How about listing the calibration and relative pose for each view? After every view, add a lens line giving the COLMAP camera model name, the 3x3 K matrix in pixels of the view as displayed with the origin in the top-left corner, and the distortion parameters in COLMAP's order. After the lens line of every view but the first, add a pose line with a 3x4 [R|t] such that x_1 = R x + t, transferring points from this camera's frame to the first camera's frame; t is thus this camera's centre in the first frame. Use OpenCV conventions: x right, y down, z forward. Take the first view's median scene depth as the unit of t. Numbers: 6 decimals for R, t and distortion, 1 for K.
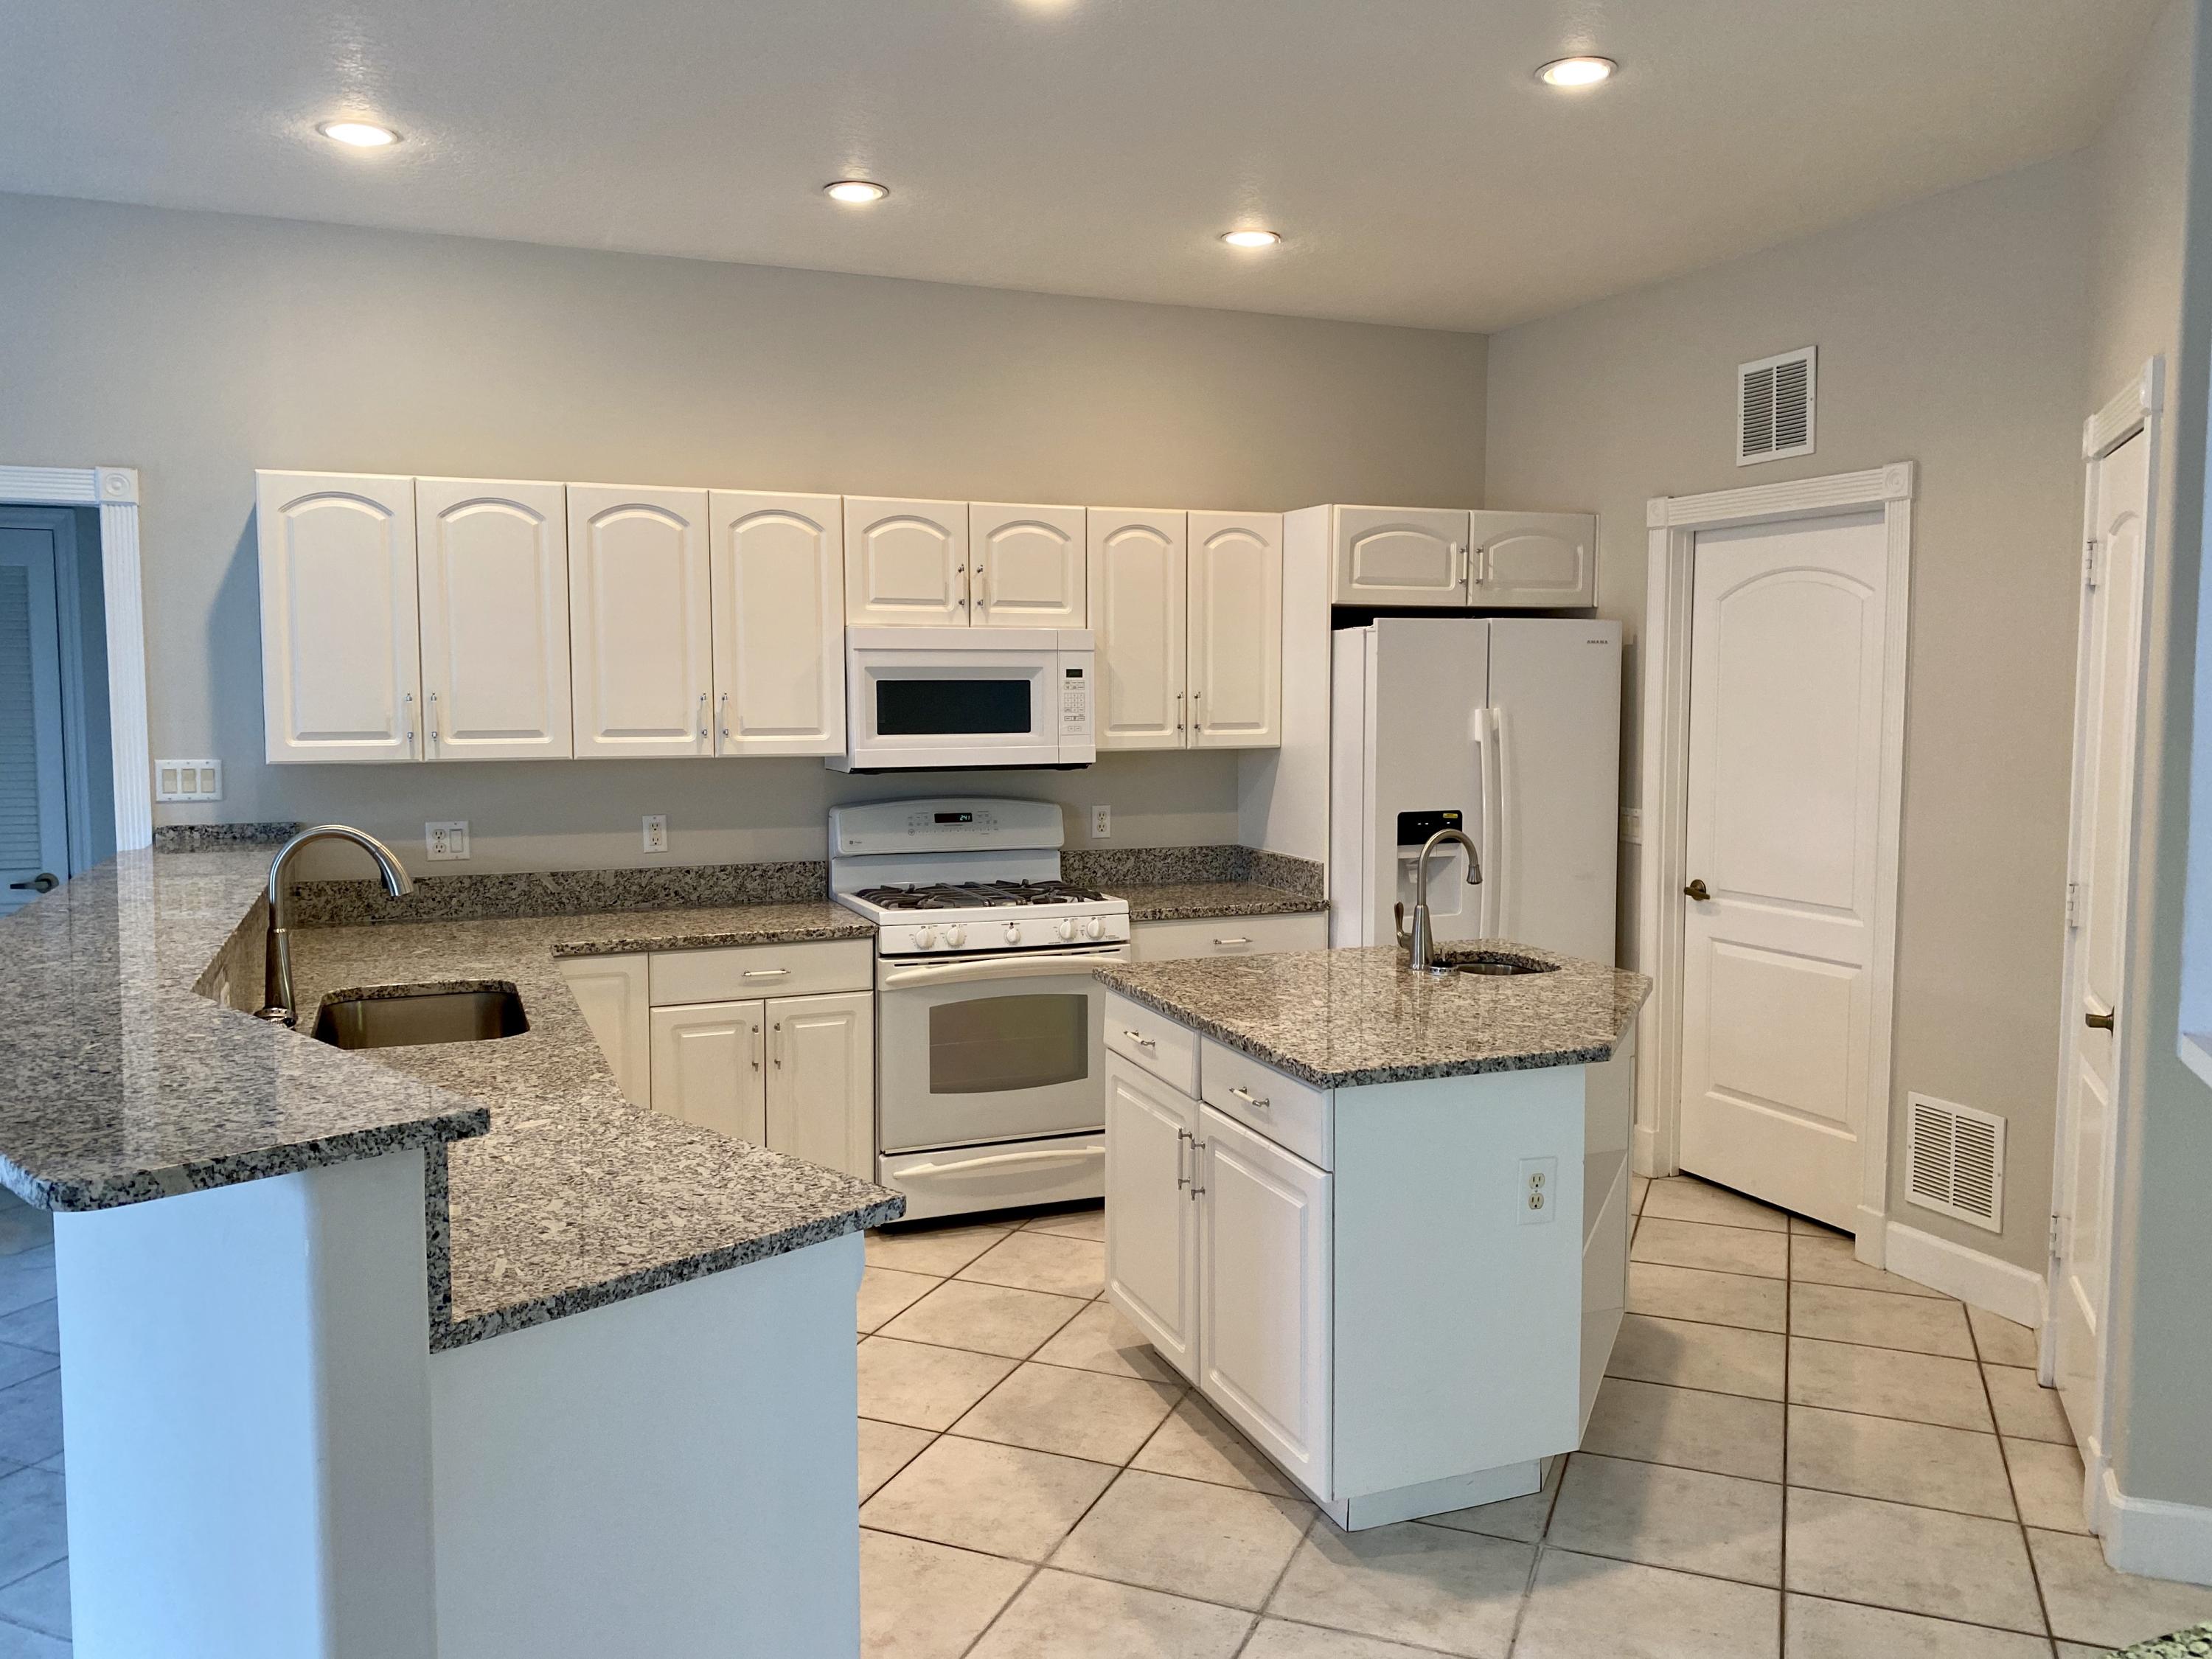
lens RADIAL K [[1695.0, 0, 1105.1], [0, 1695.0, 826.2], [0, 0, 1]] dist [0.048388, -0.054794]
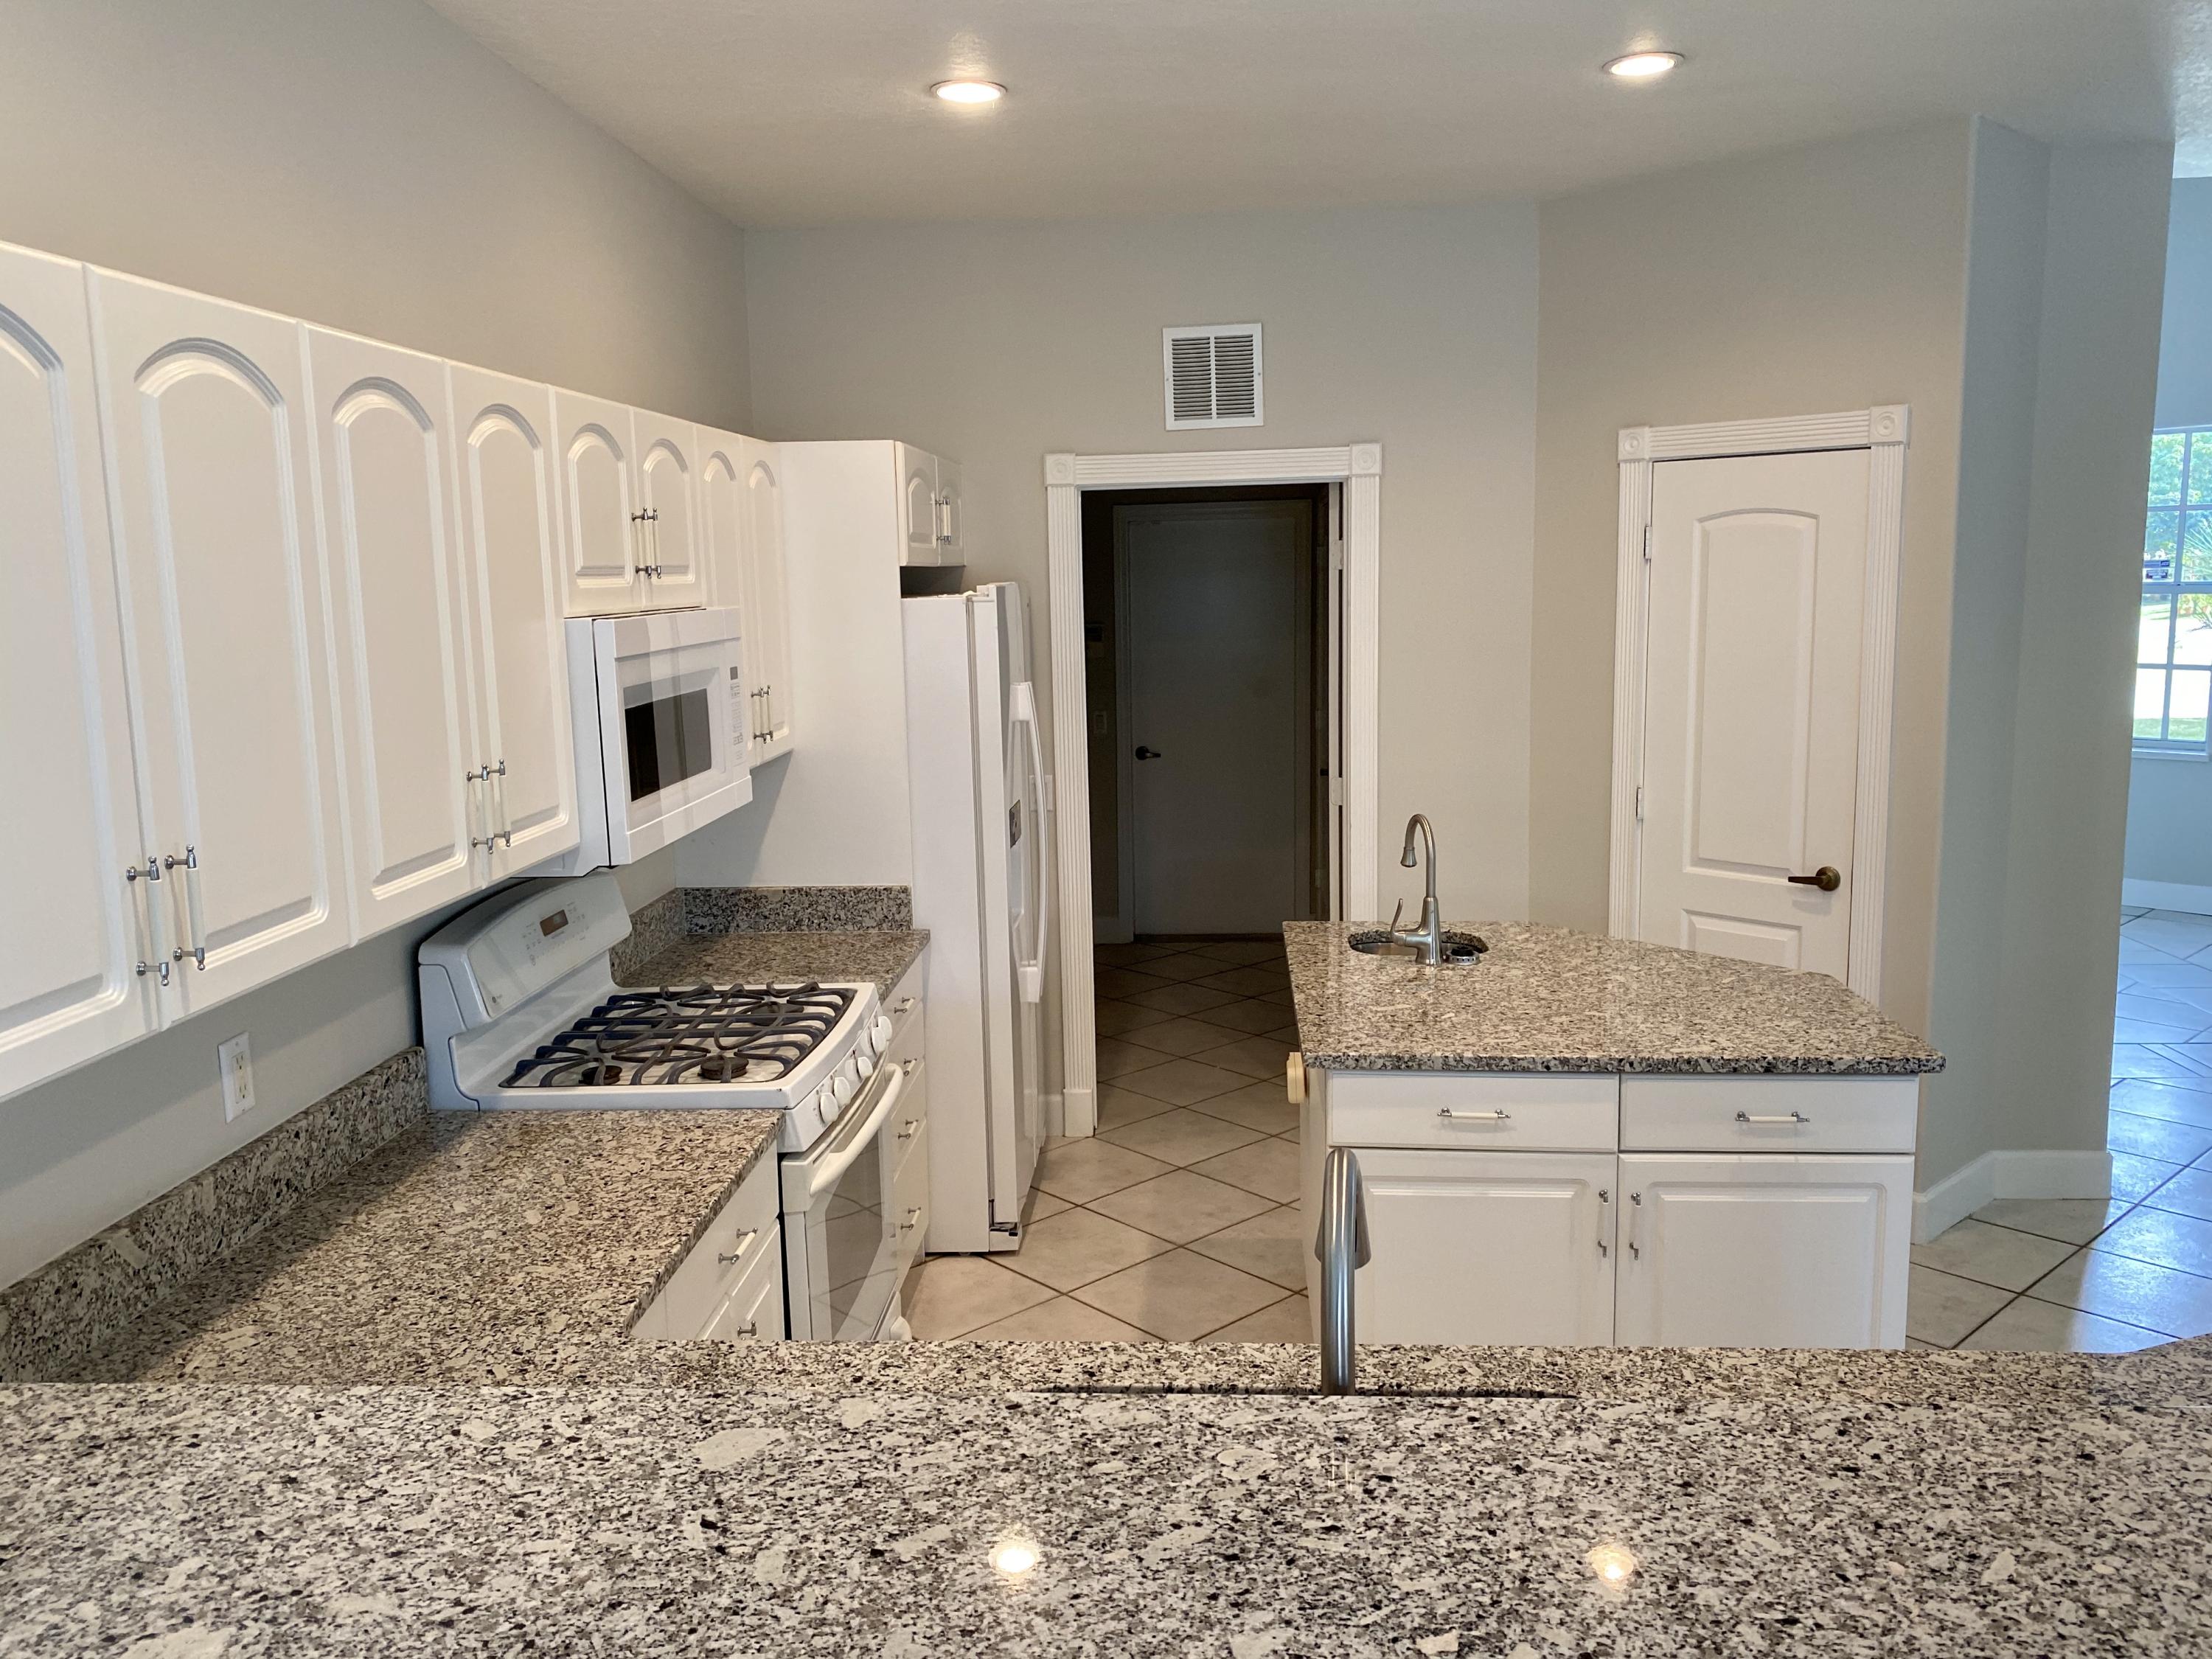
lens RADIAL K [[1695.0, 0, 1104.5], [0, 1695.0, 828.9], [0, 0, 1]] dist [0.048388, -0.054794]
pose [[0.433238, -0.147833, 0.889073, -1.282621], [0.101289, 0.988193, 0.114957, -0.208840], [-0.895570, 0.040249, 0.443097, 1.298447]]
